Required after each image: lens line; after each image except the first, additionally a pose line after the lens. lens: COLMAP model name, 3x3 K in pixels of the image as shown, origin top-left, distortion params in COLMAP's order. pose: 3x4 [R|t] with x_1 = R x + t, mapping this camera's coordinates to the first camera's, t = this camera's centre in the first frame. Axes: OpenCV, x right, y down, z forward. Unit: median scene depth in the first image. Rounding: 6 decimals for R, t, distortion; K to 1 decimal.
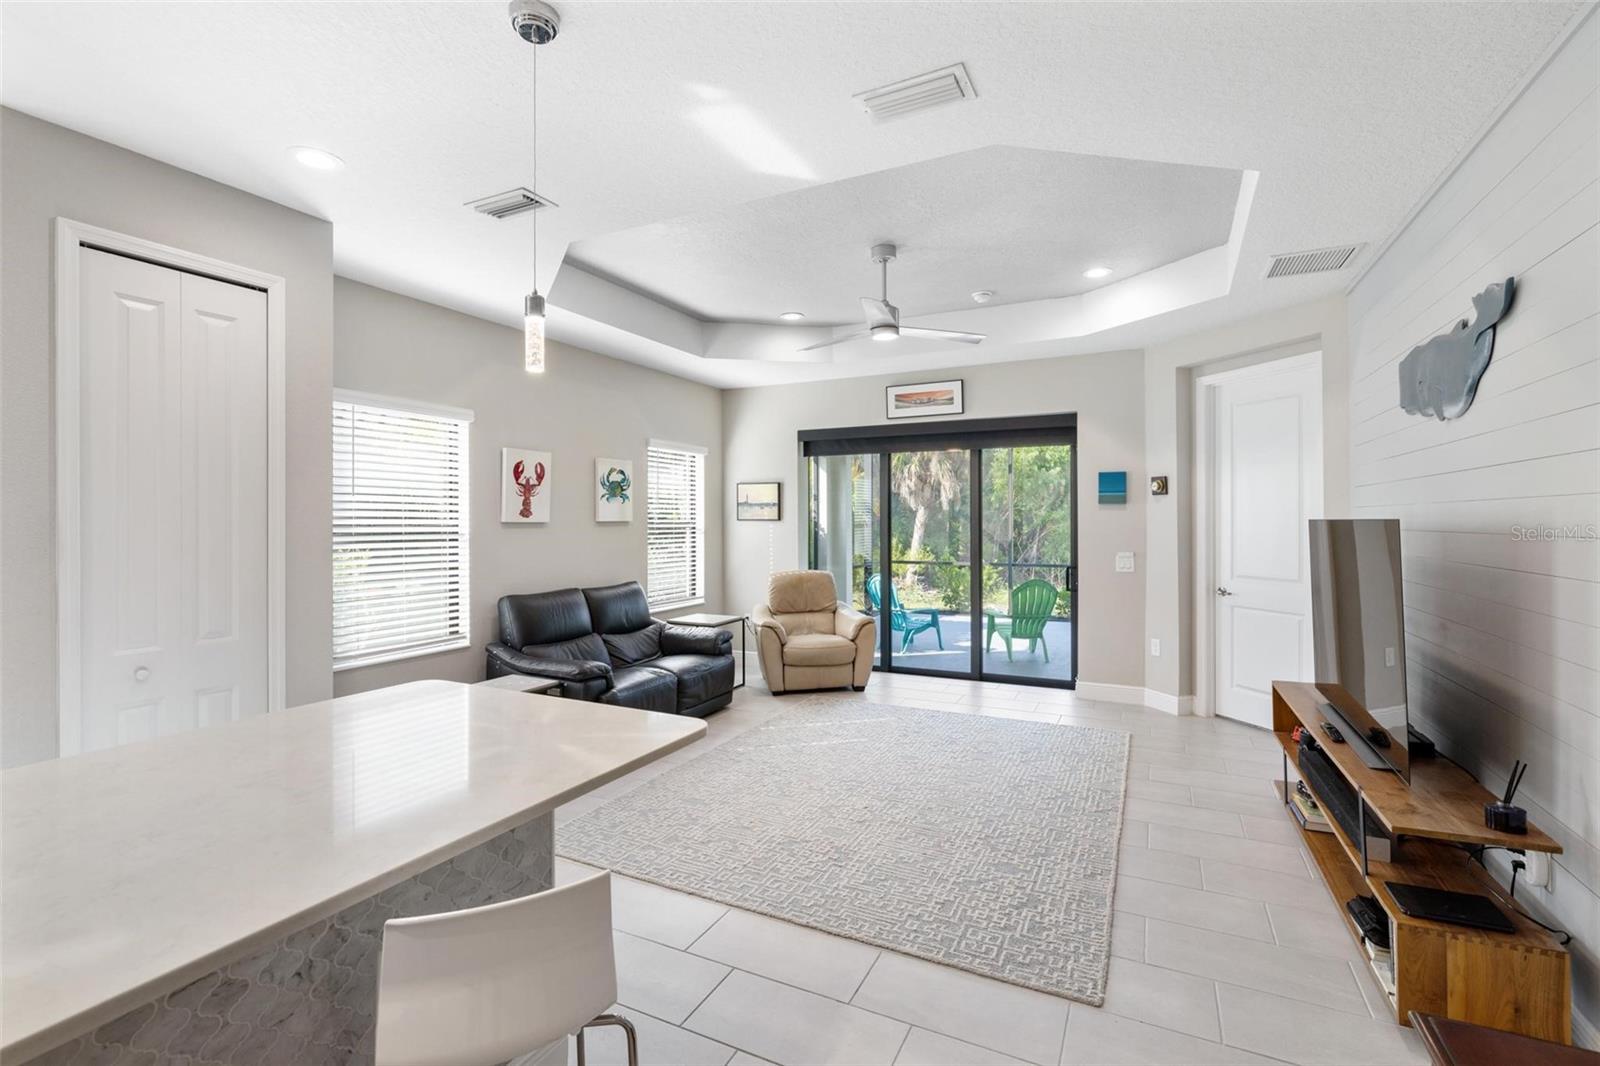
lens RADIAL K [[712.0, 0, 805.0], [0, 712.0, 521.6], [0, 0, 1]] dist [-0.010861, 0.000046]
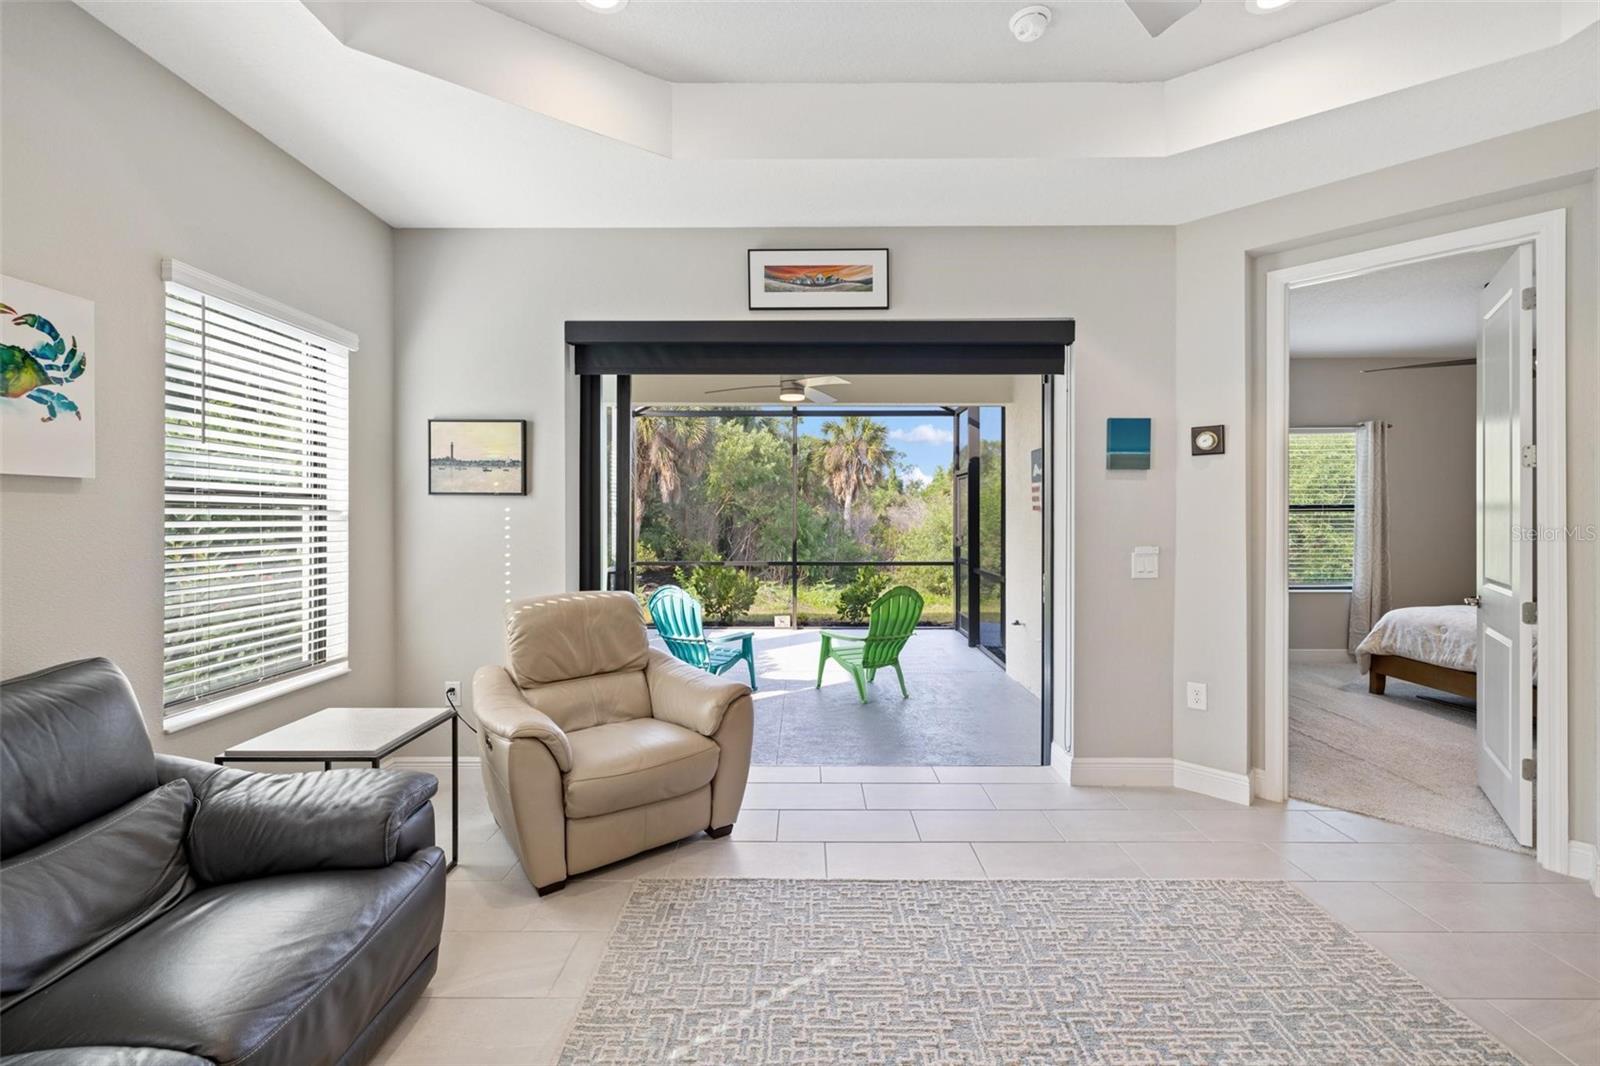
lens RADIAL K [[670.9, 0, 802.3], [0, 670.9, 518.8], [0, 0, 1]] dist [-0.000981, 0.001152]
pose [[0.899944, 0.001919, 0.436001, -0.080160], [-0.001431, 0.999998, -0.001448, 0.019086], [-0.436003, 0.000679, 0.899945, 0.578092]]
